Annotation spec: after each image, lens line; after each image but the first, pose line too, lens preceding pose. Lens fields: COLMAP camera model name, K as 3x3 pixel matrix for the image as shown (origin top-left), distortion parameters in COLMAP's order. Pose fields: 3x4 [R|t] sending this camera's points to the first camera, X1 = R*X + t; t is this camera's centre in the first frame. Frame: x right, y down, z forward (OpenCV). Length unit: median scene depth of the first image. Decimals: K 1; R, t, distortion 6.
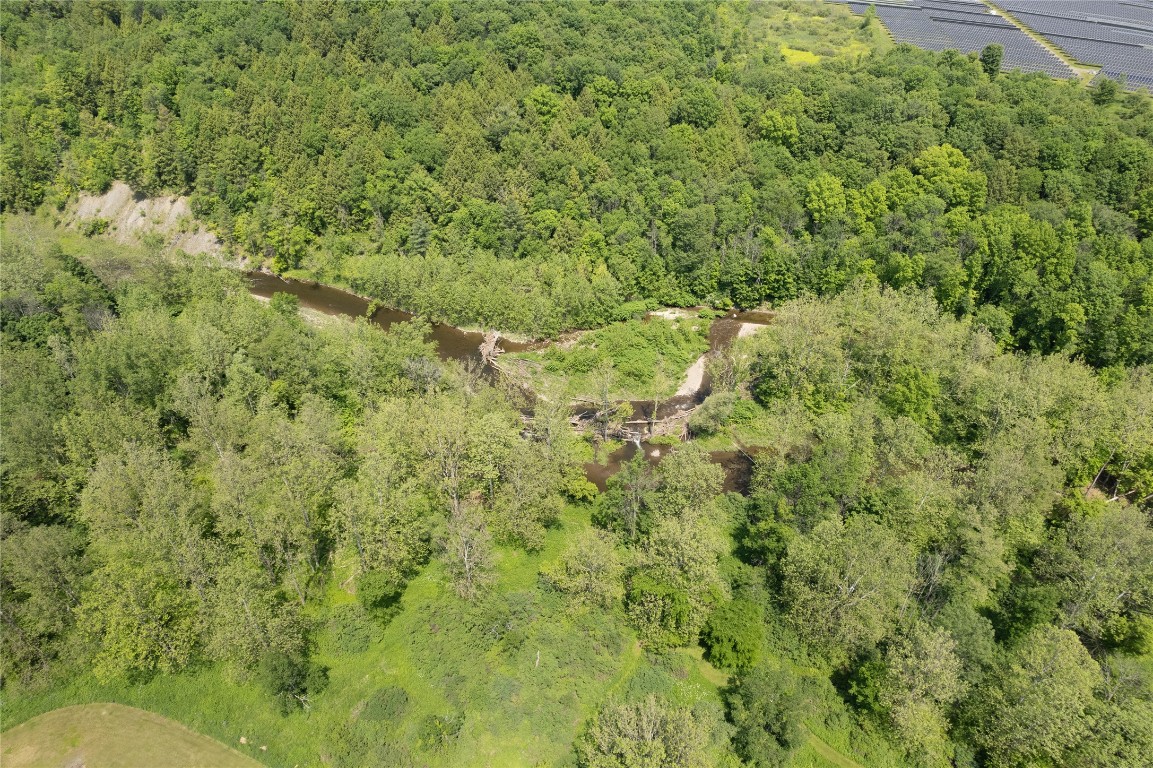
lens RADIAL K [[730.3, 0, 576.5], [0, 730.3, 384.0], [0, 0, 1]] dist [-0.084083, 0.077071]
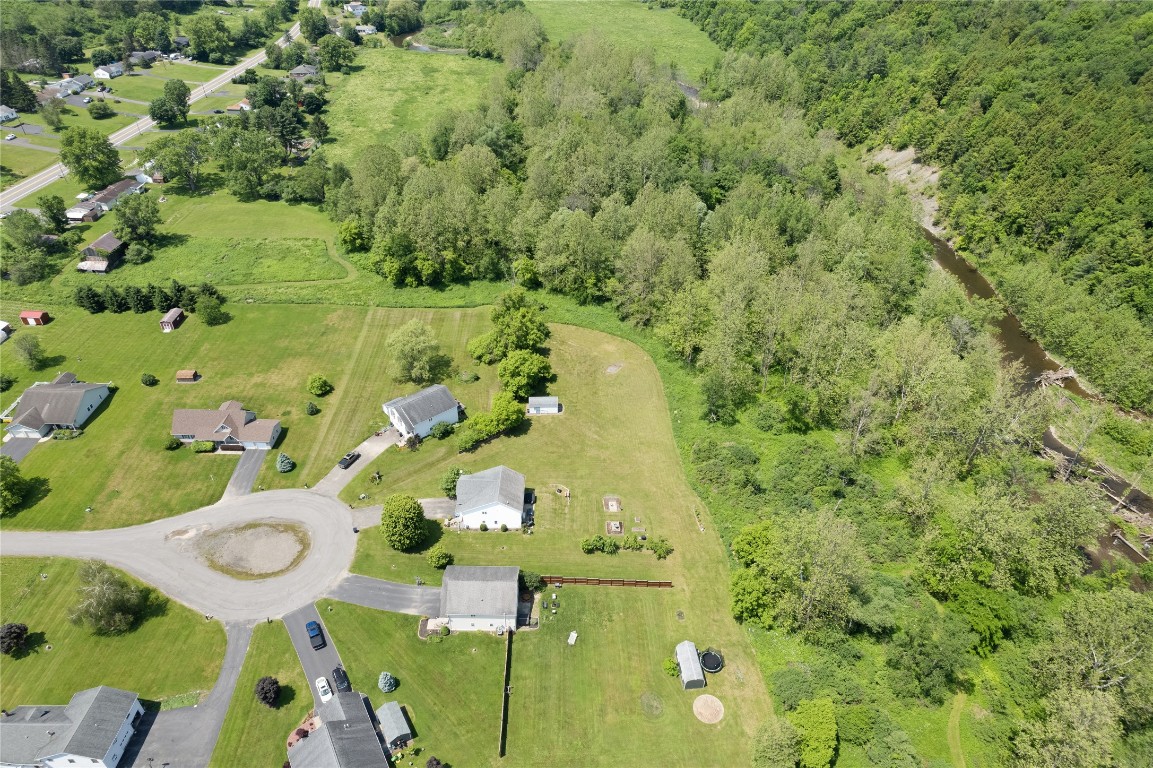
lens RADIAL K [[730.3, 0, 576.5], [0, 730.3, 384.0], [0, 0, 1]] dist [-0.084083, 0.077071]
pose [[0.398205, 0.538667, -0.742476, 0.332021], [-0.592858, 0.768779, 0.239788, 0.105063], [0.699966, 0.344698, 0.625484, -0.099596]]
